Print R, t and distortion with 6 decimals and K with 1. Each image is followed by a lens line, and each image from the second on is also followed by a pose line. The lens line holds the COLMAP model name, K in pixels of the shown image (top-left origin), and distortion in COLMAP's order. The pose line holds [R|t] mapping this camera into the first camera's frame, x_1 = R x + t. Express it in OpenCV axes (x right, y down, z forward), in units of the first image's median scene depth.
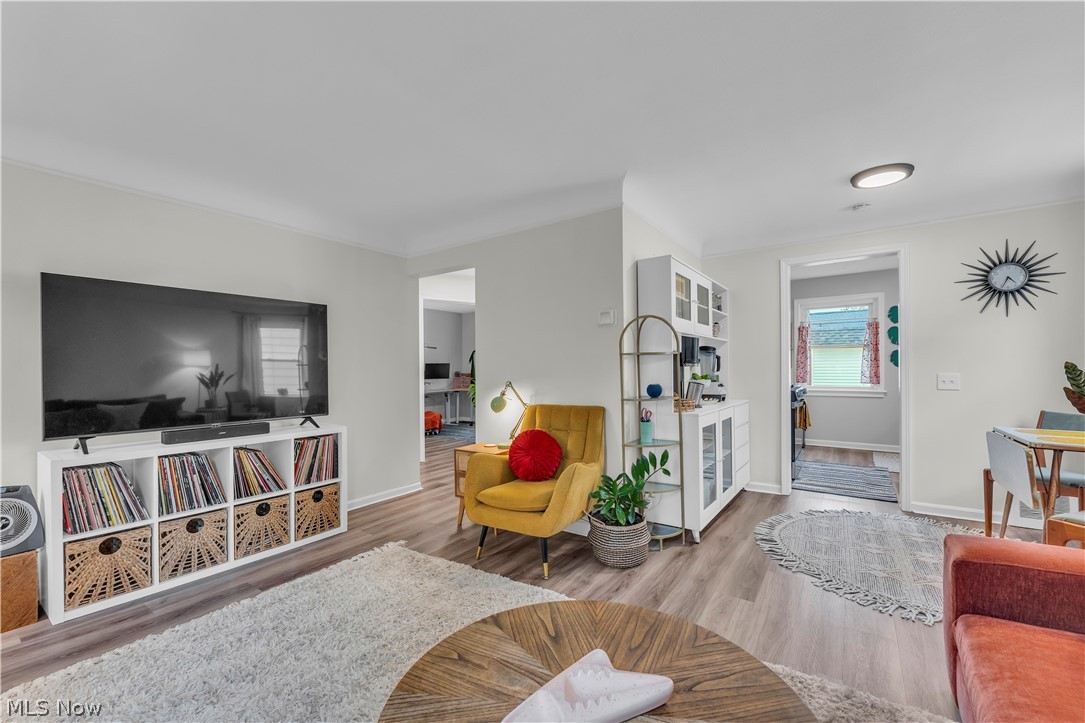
lens RADIAL K [[442.7, 0, 542.5], [0, 442.7, 361.5], [0, 0, 1]] dist [-0.000239, 0.010358]
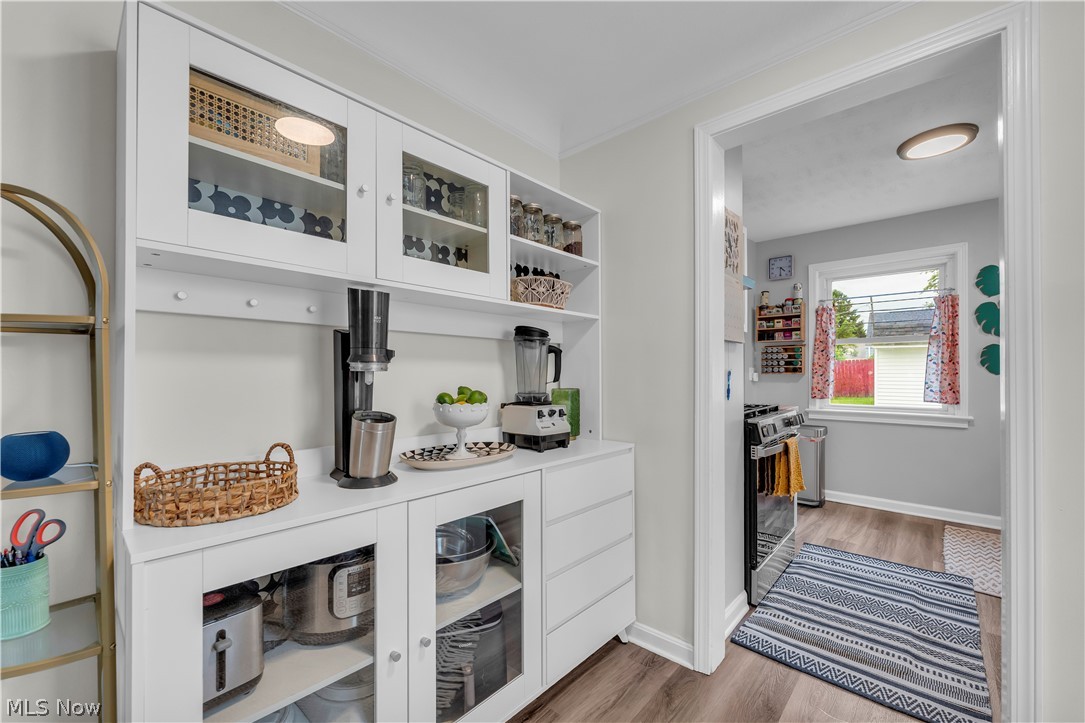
lens RADIAL K [[442.7, 0, 542.5], [0, 442.7, 361.5], [0, 0, 1]] dist [-0.000239, 0.010358]
pose [[0.992819, 0.007331, -0.119404, 0.300223], [-0.008117, 0.999948, -0.006101, 0.003699], [0.119353, 0.007027, 0.992827, 0.372875]]
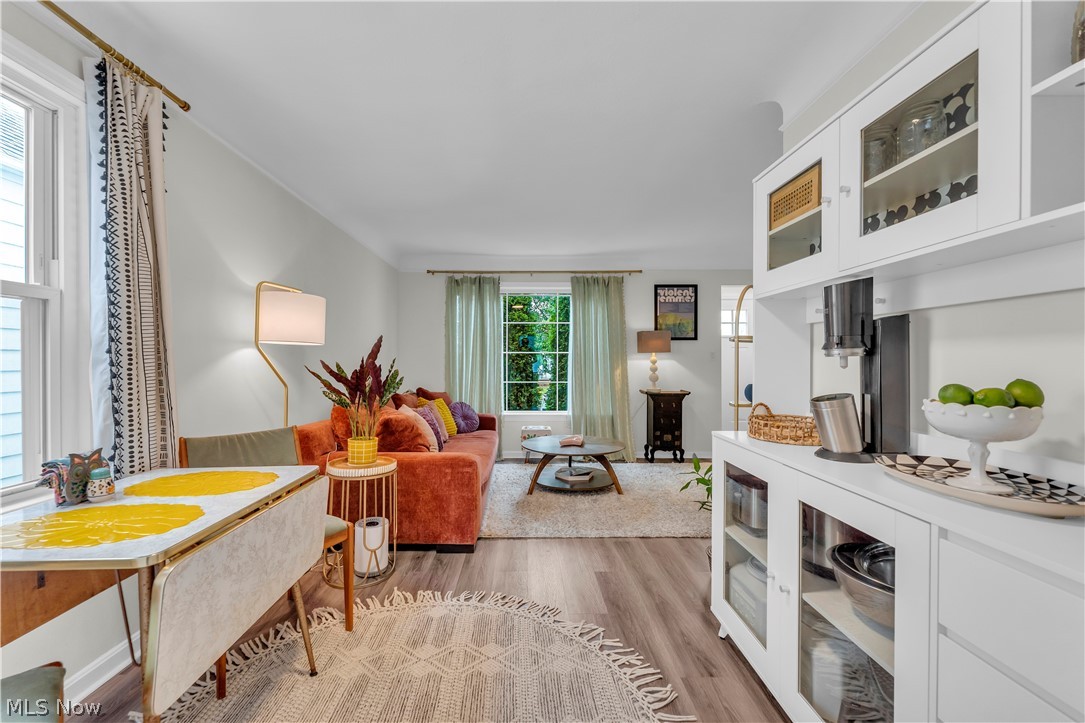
lens RADIAL K [[442.7, 0, 542.5], [0, 442.7, 361.5], [0, 0, 1]] dist [-0.000239, 0.010358]
pose [[-0.794127, 0.009307, -0.607680, 0.459535], [0.013052, 0.999913, -0.001741, 0.008410], [0.607612, -0.009314, -0.794180, 0.661559]]
